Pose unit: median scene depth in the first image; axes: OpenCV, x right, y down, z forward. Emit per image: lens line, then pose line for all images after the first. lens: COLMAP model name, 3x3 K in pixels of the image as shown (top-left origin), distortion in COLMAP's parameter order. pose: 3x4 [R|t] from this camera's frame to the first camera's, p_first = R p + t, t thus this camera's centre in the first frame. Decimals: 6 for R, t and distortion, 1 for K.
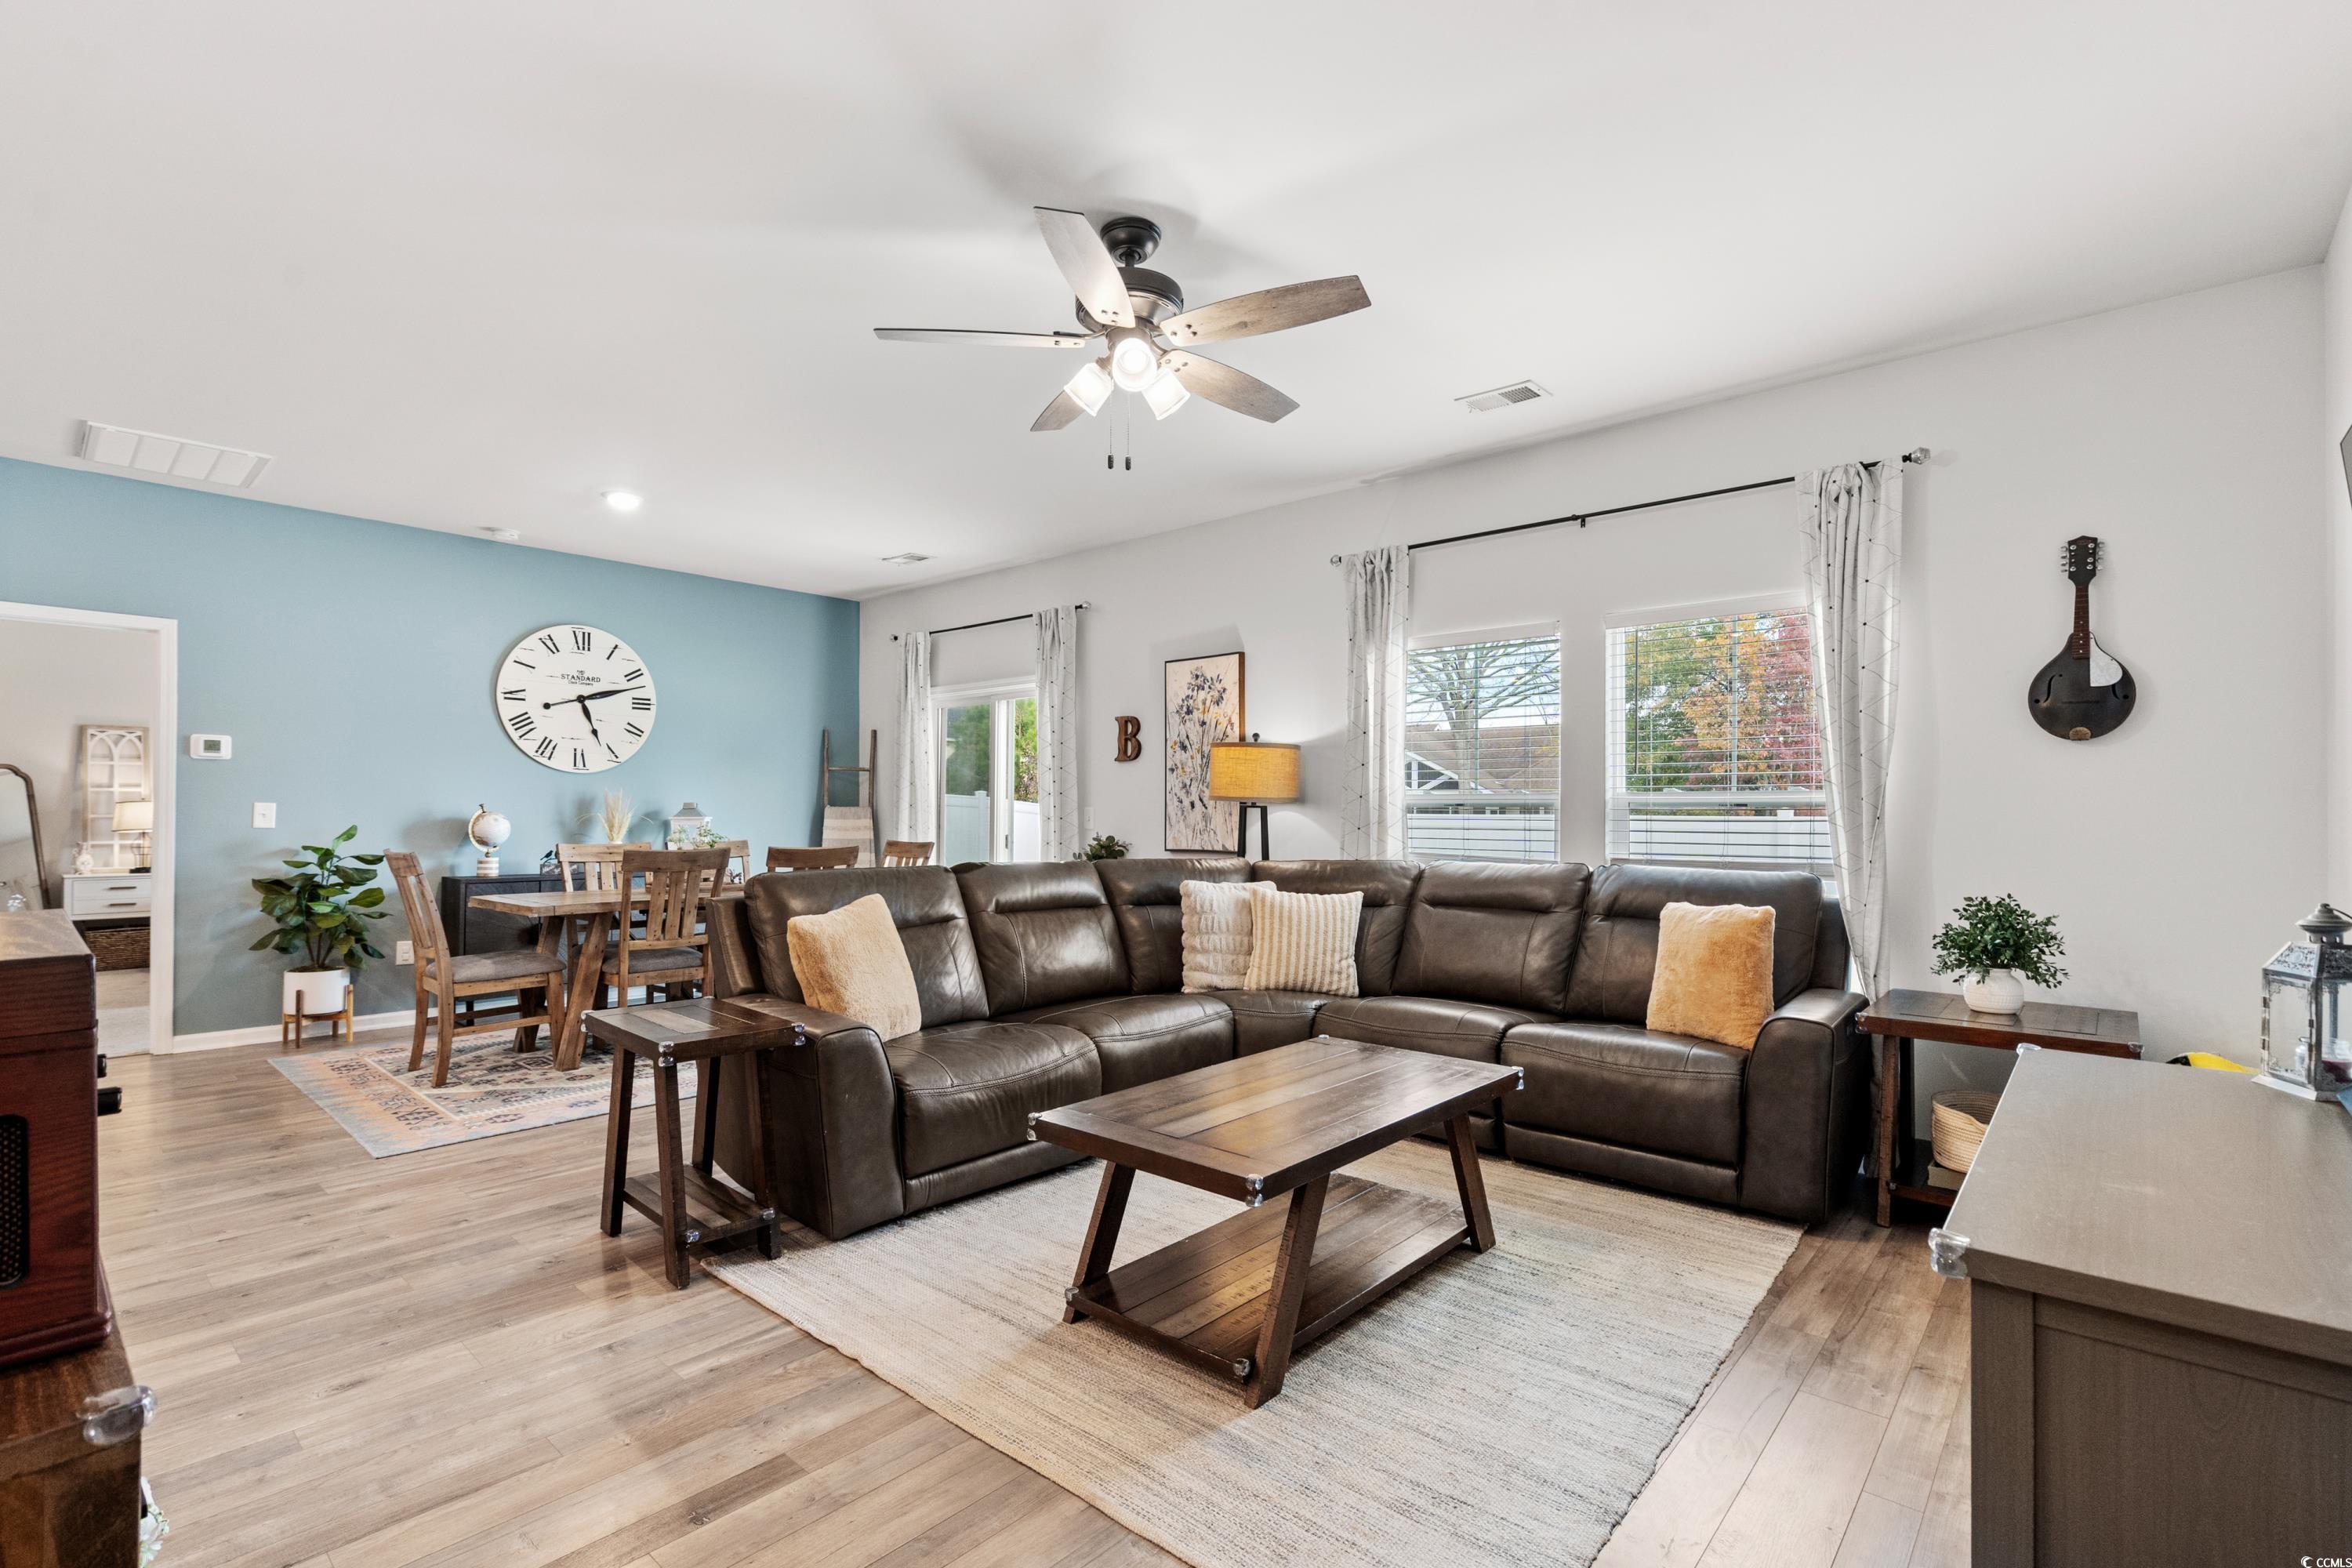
lens RADIAL K [[1071.9, 0, 1174.2], [0, 1071.9, 800.8], [0, 0, 1]] dist [0.000029, 0.000009]
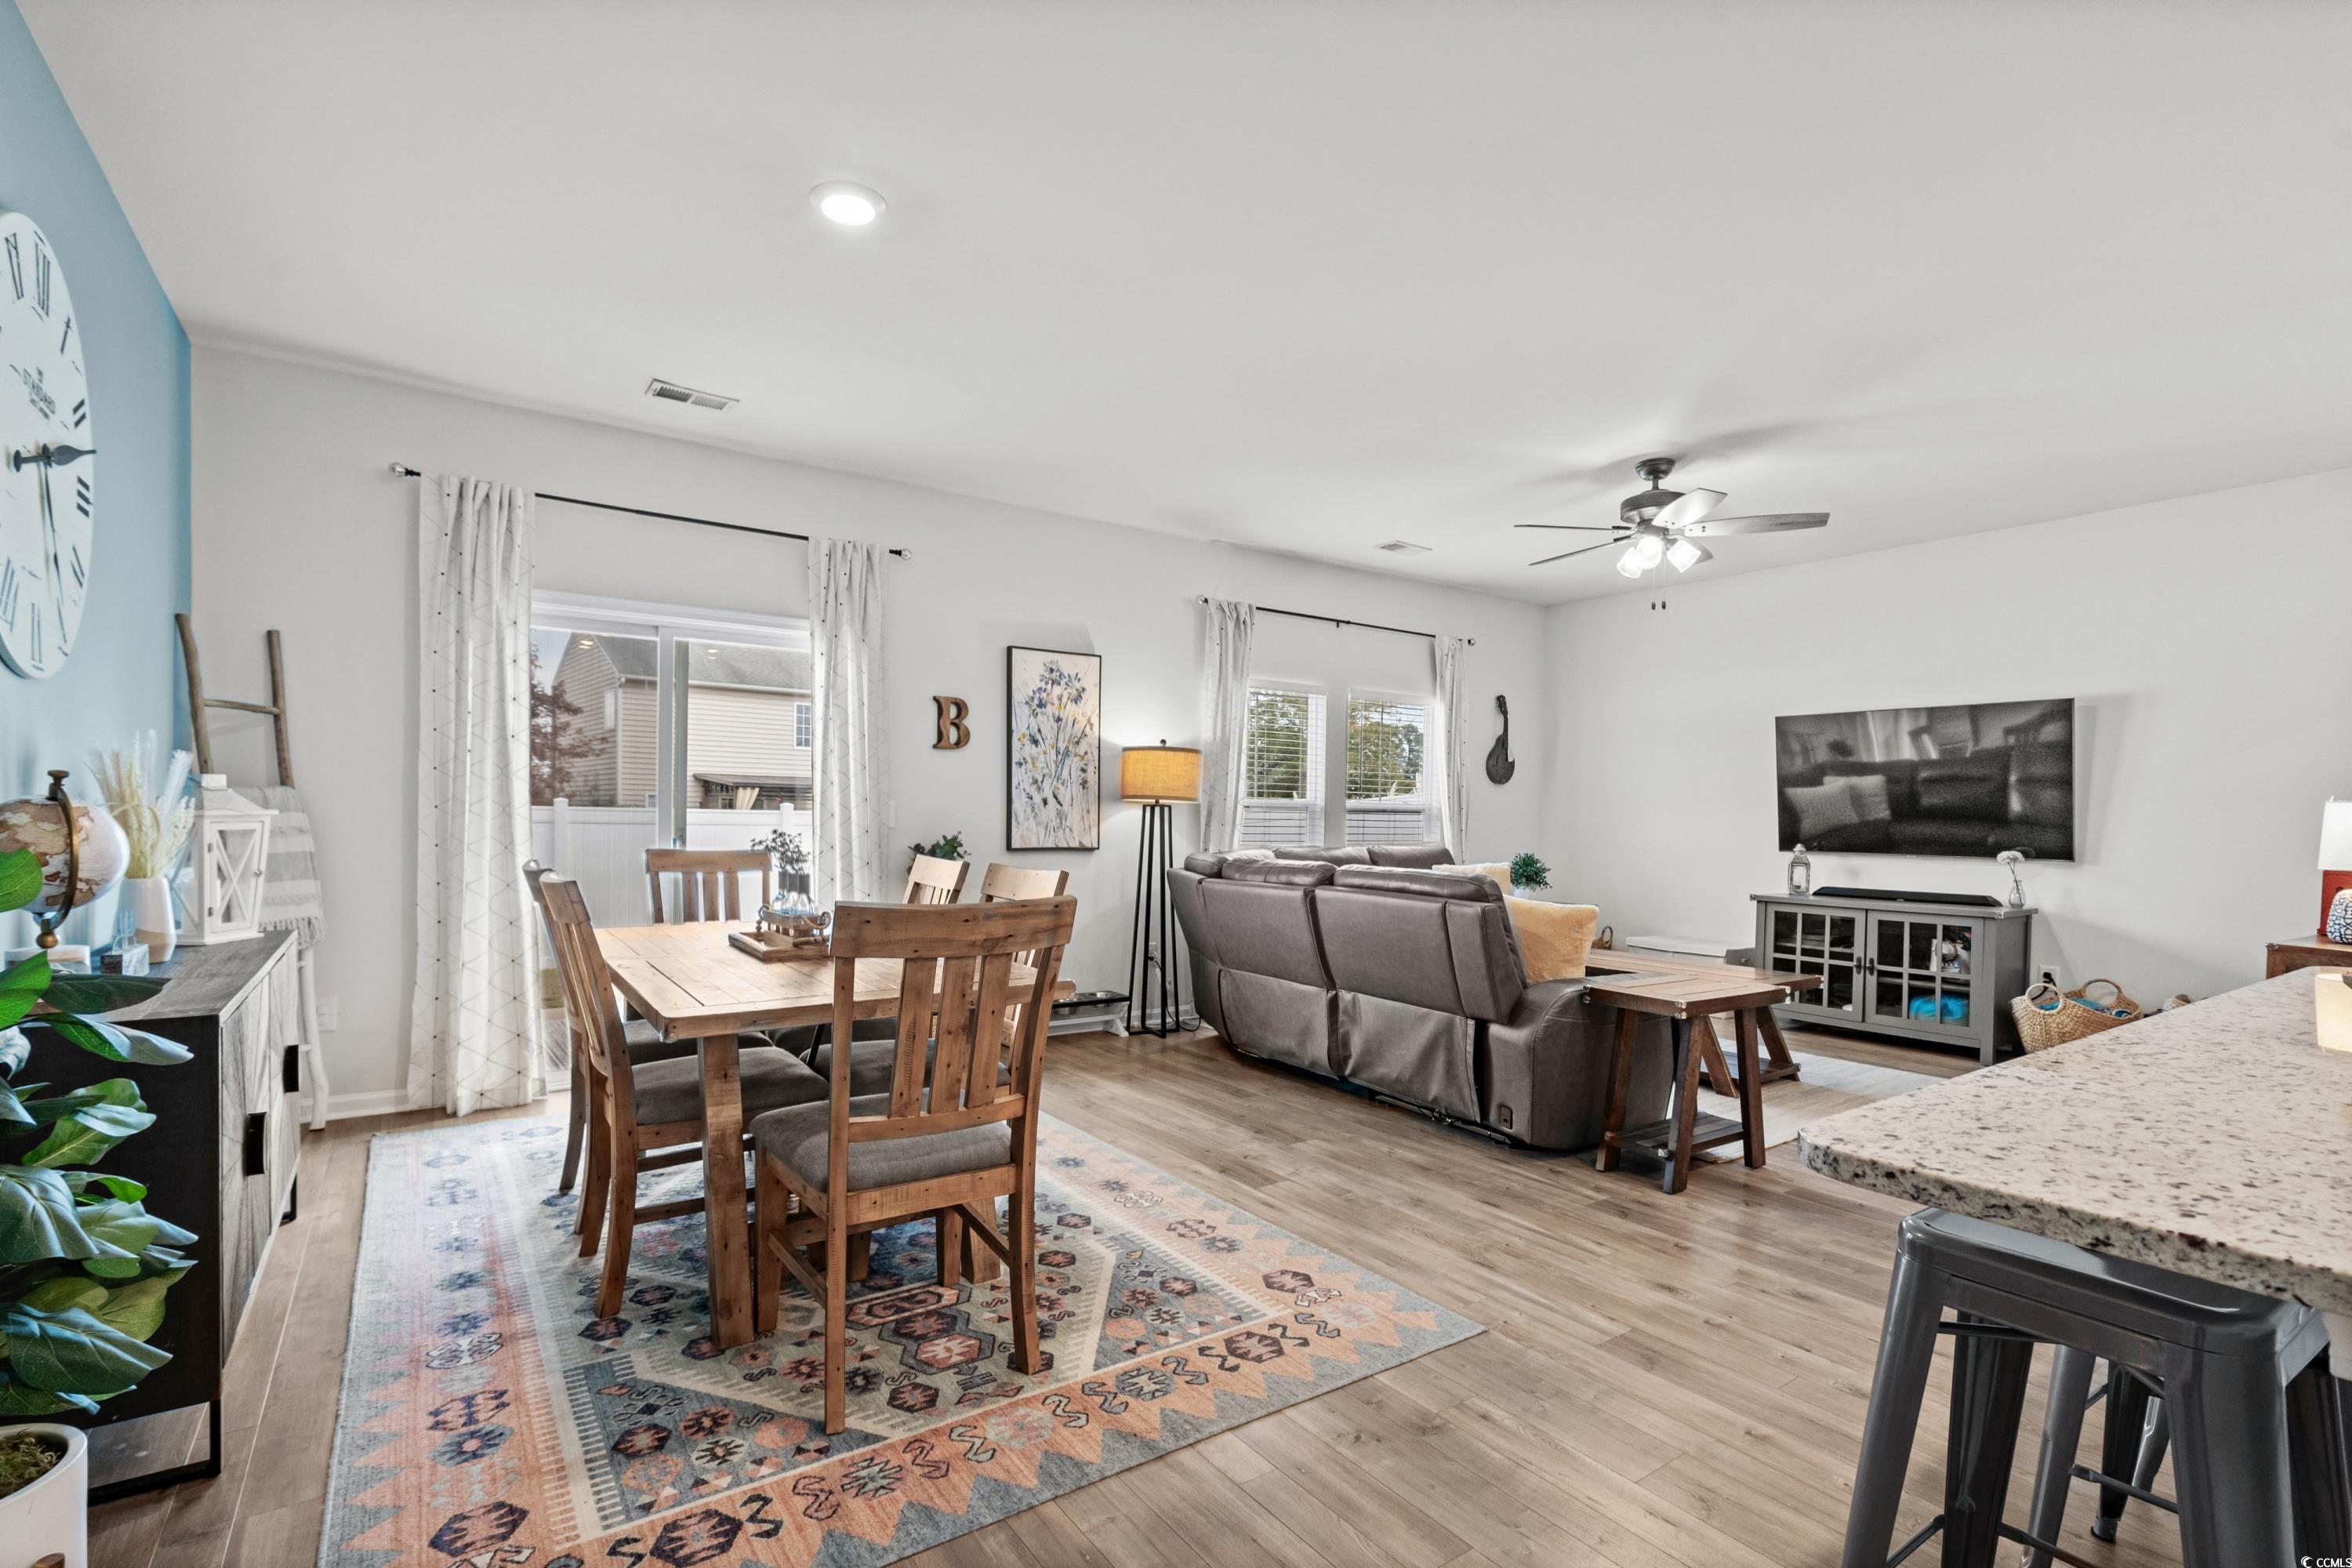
lens RADIAL K [[1083.9, 0, 1178.7], [0, 1083.9, 837.1], [0, 0, 1]] dist [-0.005176, 0.000800]
pose [[0.228115, -0.020940, 0.973409, -0.897855], [-0.024530, 0.999328, 0.027246, 0.005922], [-0.973325, -0.030093, 0.227448, 0.647574]]
